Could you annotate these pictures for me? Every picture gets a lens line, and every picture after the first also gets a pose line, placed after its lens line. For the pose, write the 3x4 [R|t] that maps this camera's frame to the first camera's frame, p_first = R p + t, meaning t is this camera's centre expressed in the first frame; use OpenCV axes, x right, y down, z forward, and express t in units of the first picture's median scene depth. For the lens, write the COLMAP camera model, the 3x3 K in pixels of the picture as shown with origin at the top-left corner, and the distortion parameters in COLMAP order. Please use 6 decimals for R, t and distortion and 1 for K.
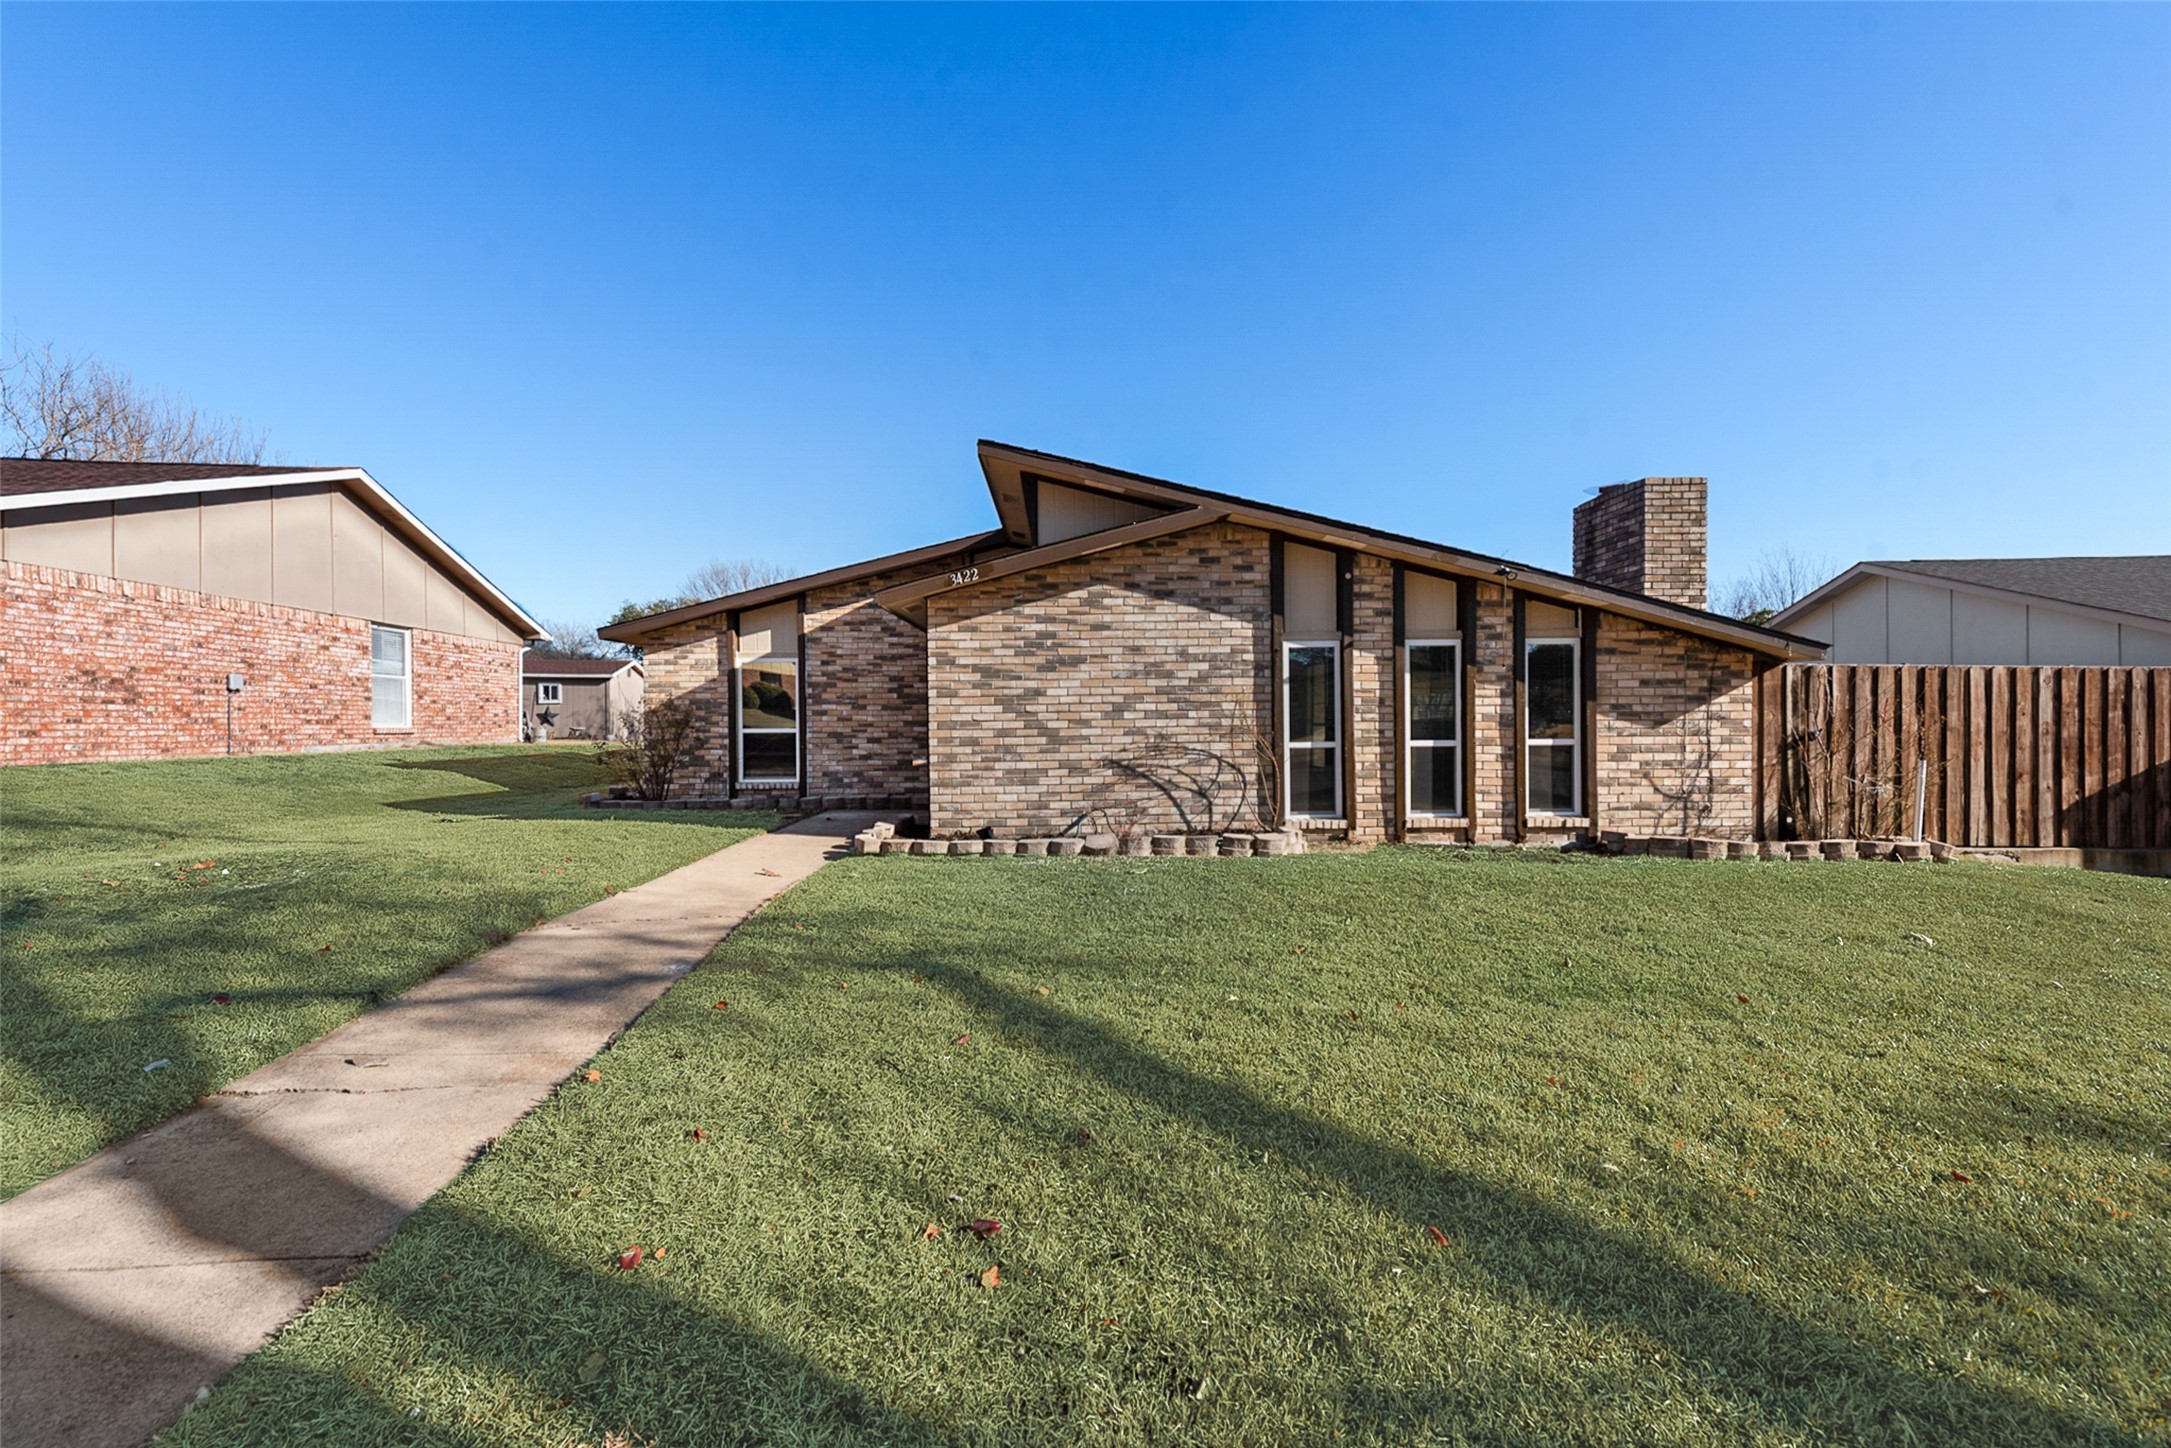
lens RADIAL K [[846.4, 0, 1075.4], [0, 846.4, 725.8], [0, 0, 1]] dist [0.016360, -0.005474]
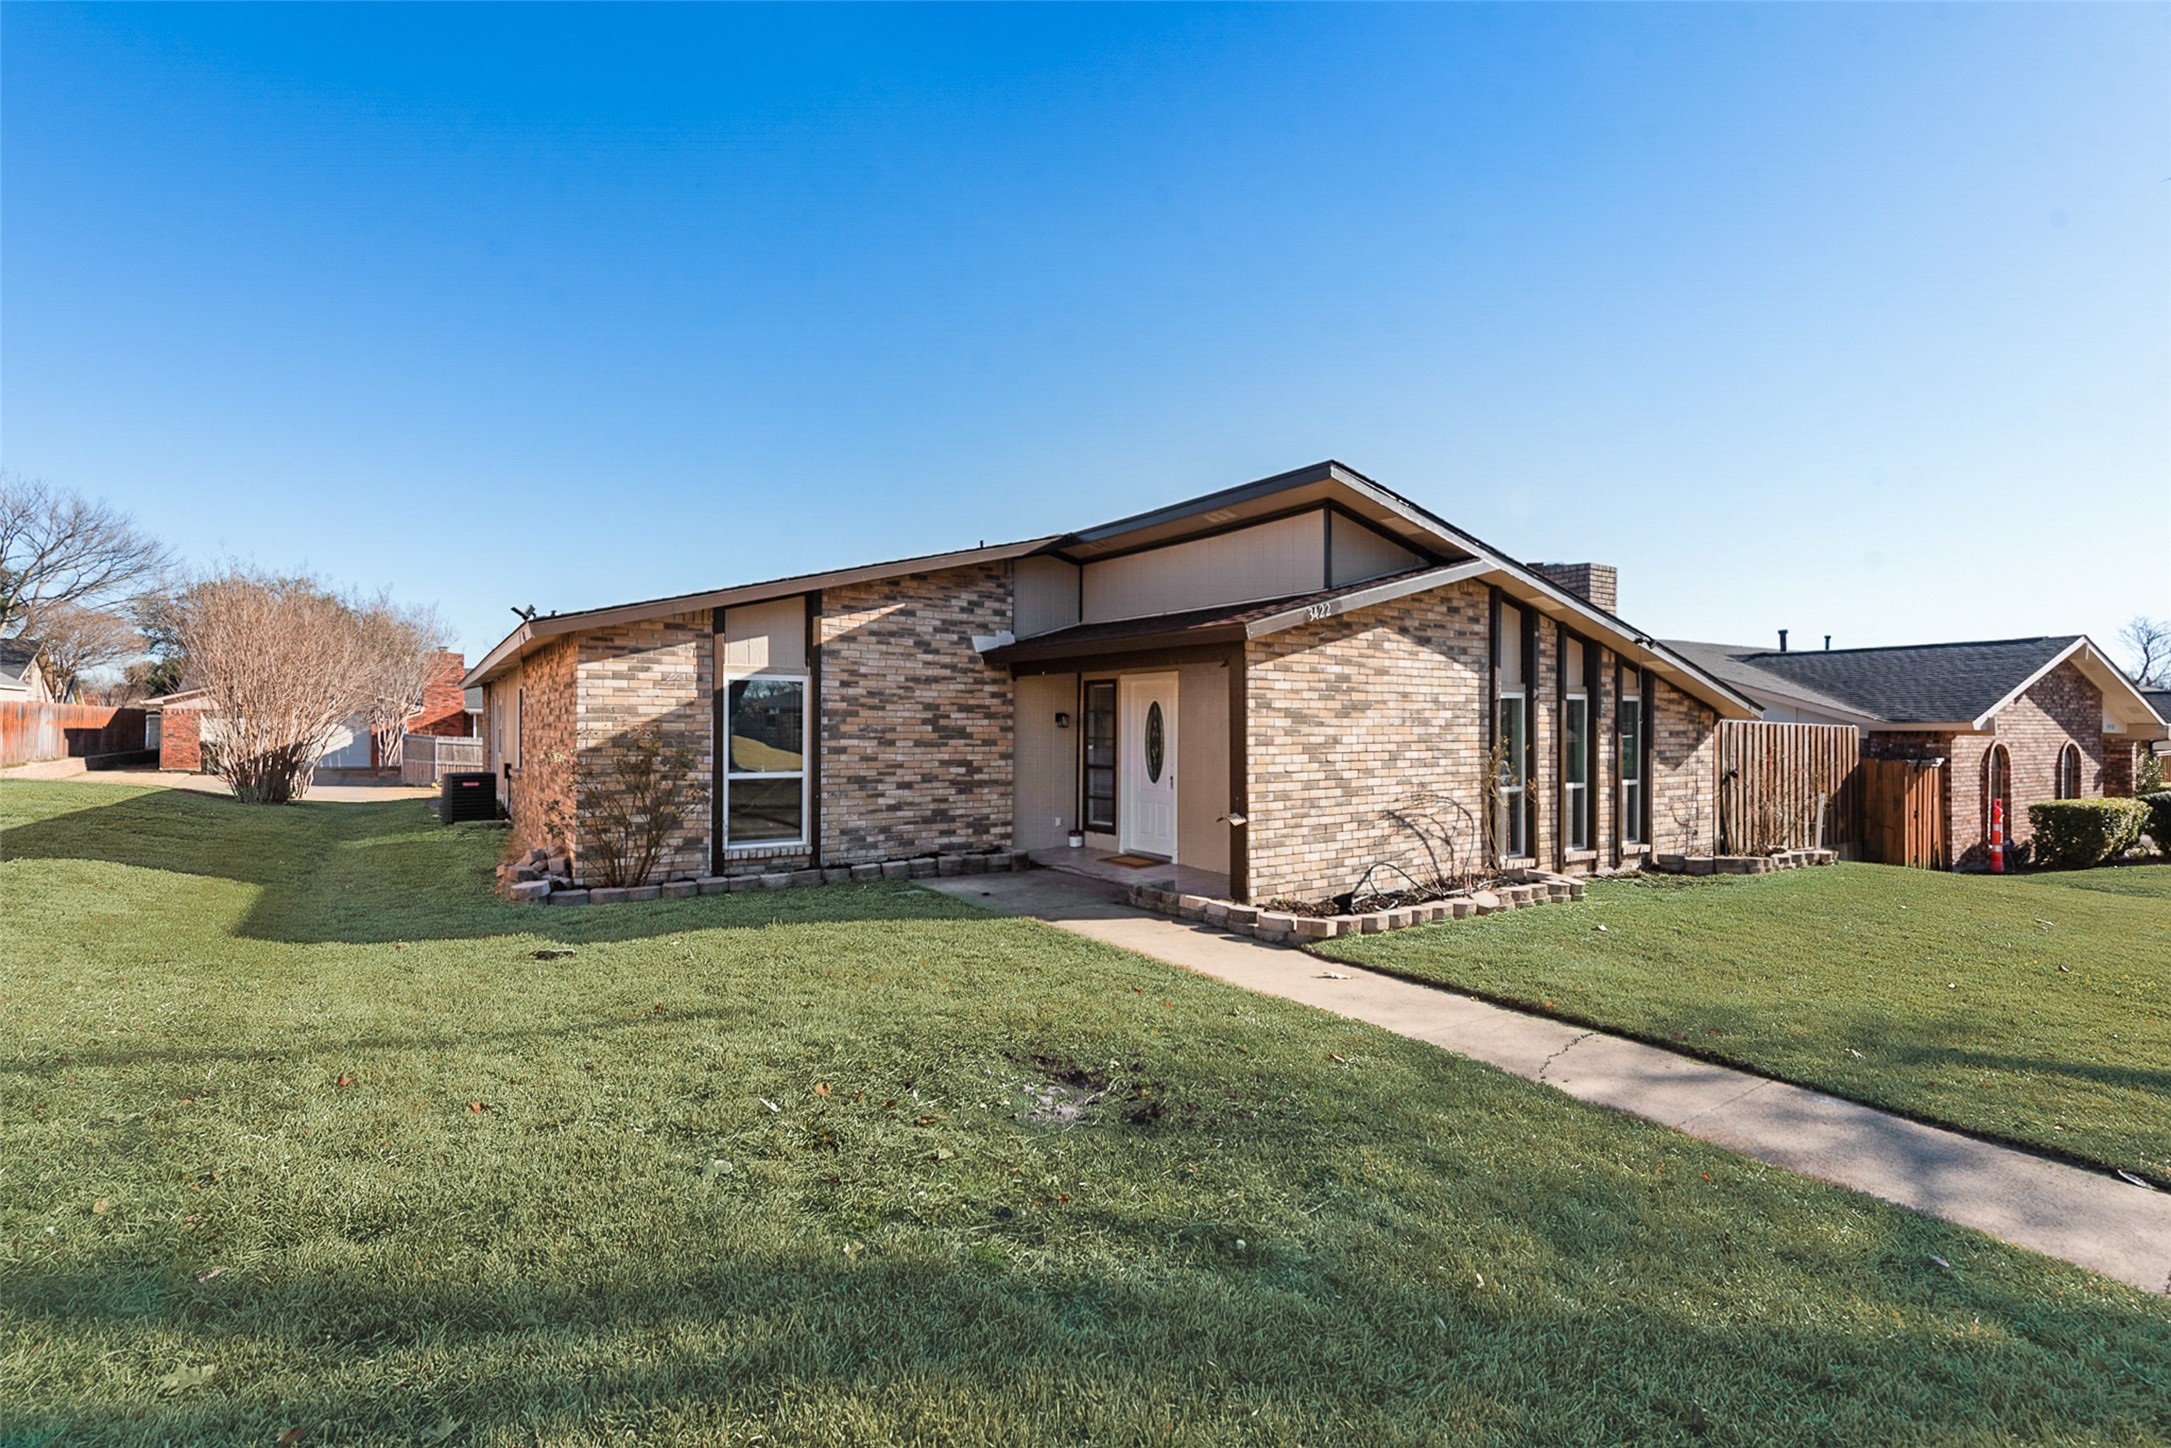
lens RADIAL K [[919.5, 0, 1085.5], [0, 919.5, 724.0], [0, 0, 1]] dist [0.018903, -0.007528]
pose [[0.858441, 0.012718, 0.512755, -0.781998], [-0.004871, 0.999850, -0.016645, -0.038548], [-0.512890, 0.011791, 0.858374, 0.279601]]
